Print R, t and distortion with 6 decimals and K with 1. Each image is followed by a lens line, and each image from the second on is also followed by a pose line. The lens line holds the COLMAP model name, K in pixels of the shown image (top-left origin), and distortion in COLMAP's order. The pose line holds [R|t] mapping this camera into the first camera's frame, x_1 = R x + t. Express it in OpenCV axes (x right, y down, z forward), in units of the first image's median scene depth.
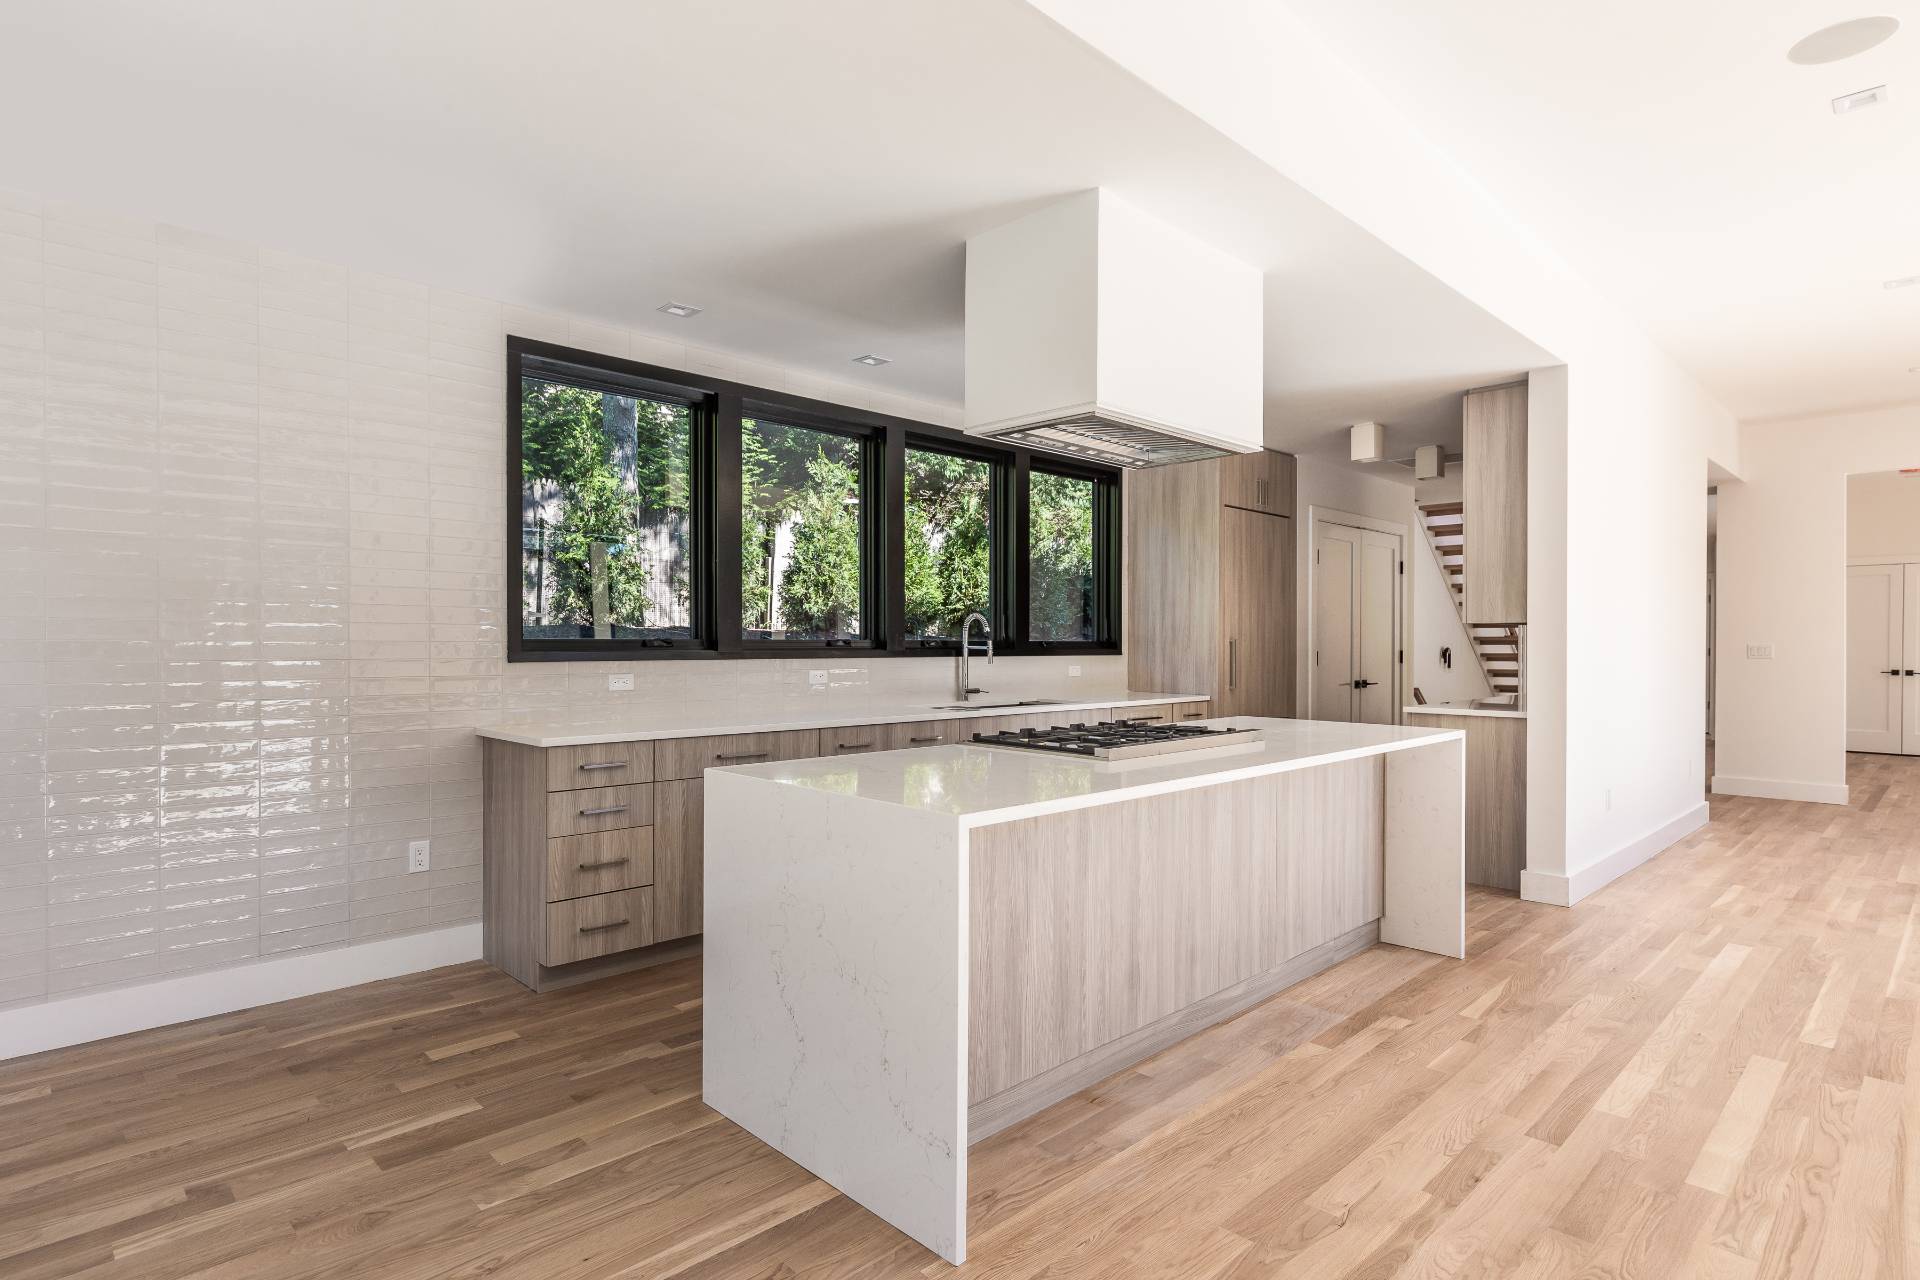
lens RADIAL K [[974.5, 0, 958.4], [0, 974.5, 648.0], [0, 0, 1]] dist [0.007213, -0.000136]
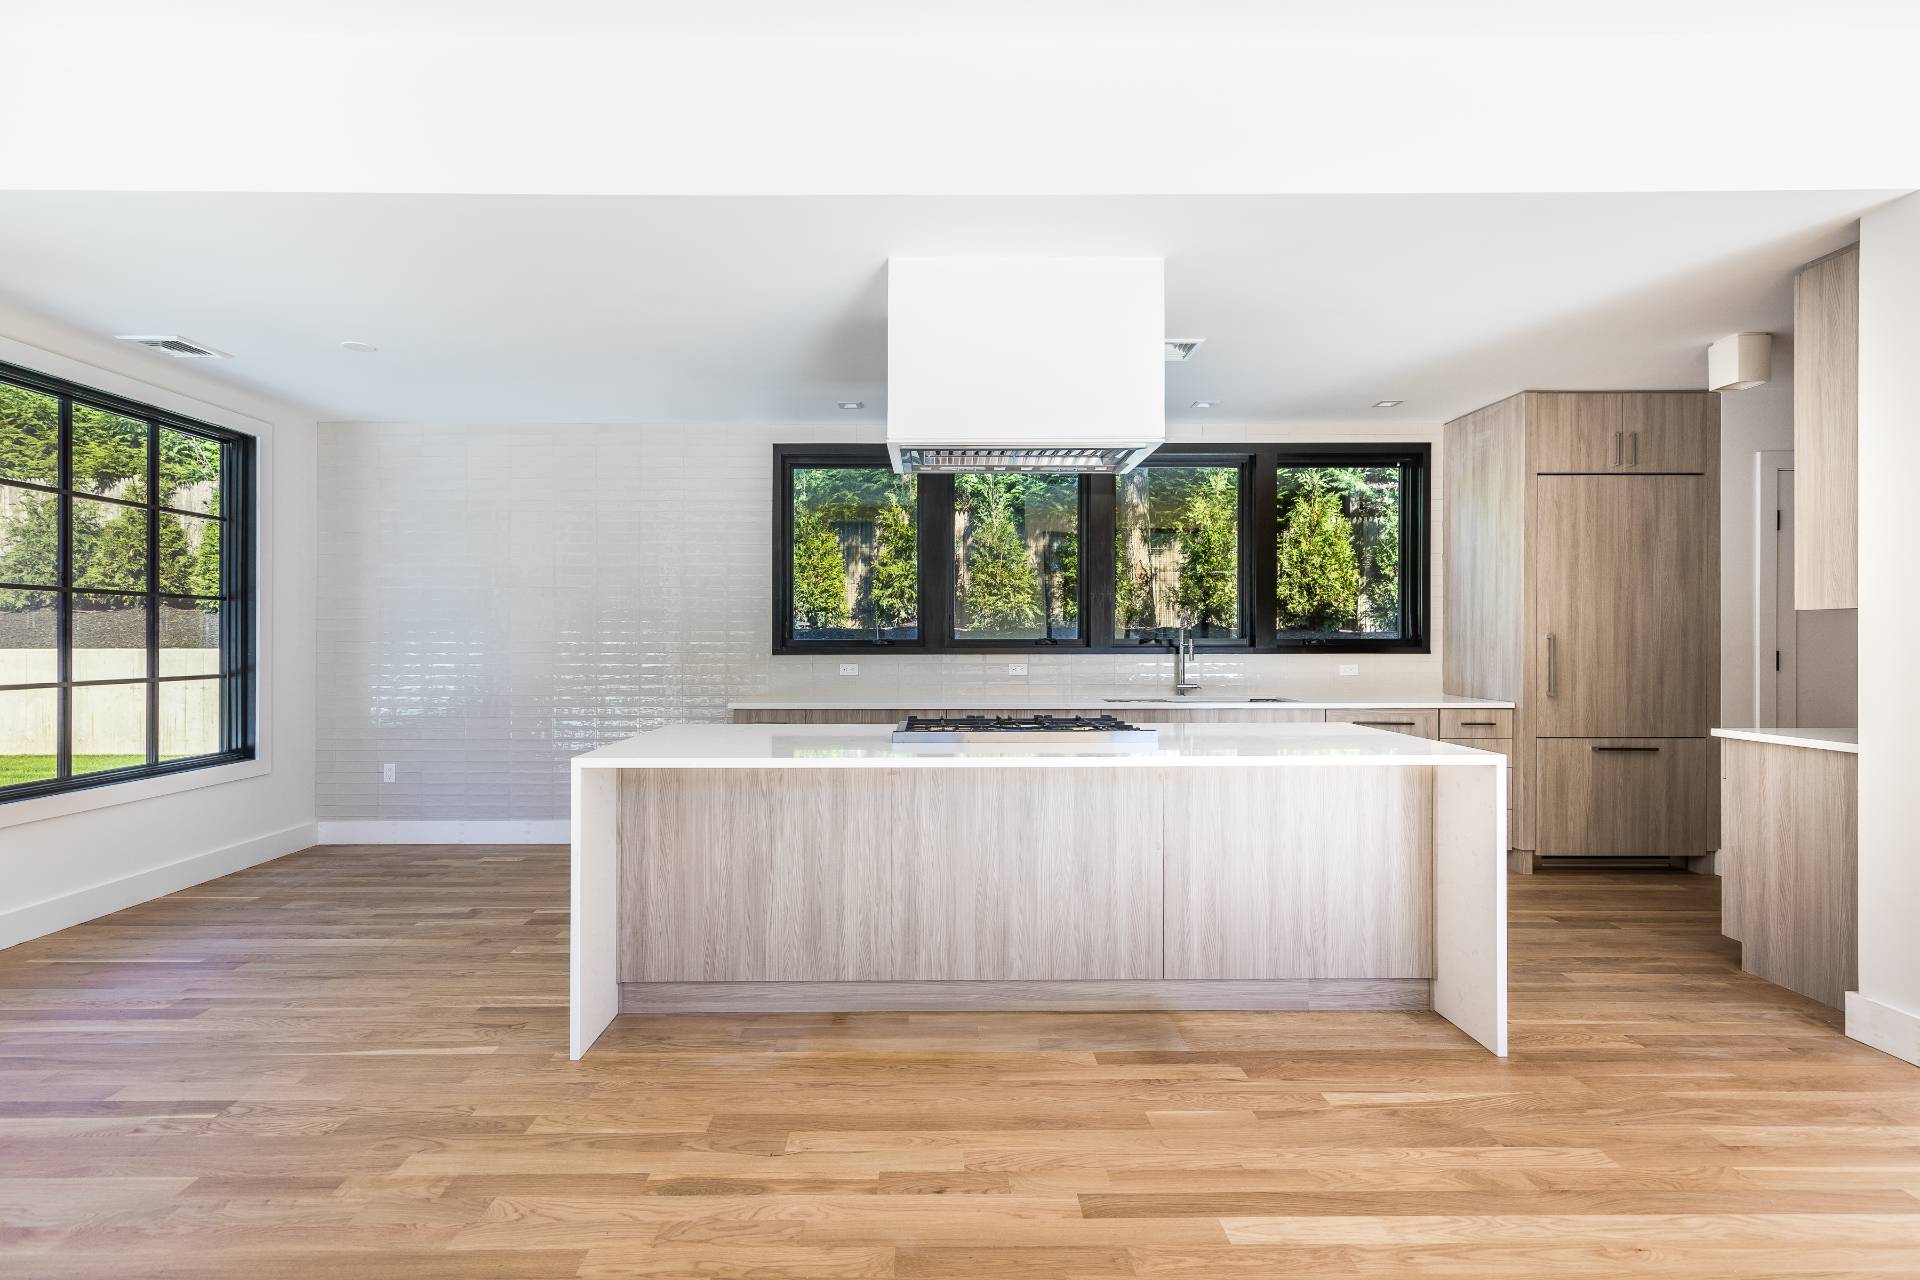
lens RADIAL K [[834.3, 0, 956.0], [0, 834.3, 638.9], [0, 0, 1]] dist [0.007284, 0.000036]
pose [[0.727596, -0.004900, -0.685988, 0.760449], [-0.000162, 0.999973, -0.007314, -0.001348], [0.686006, 0.005433, 0.727576, 0.272156]]
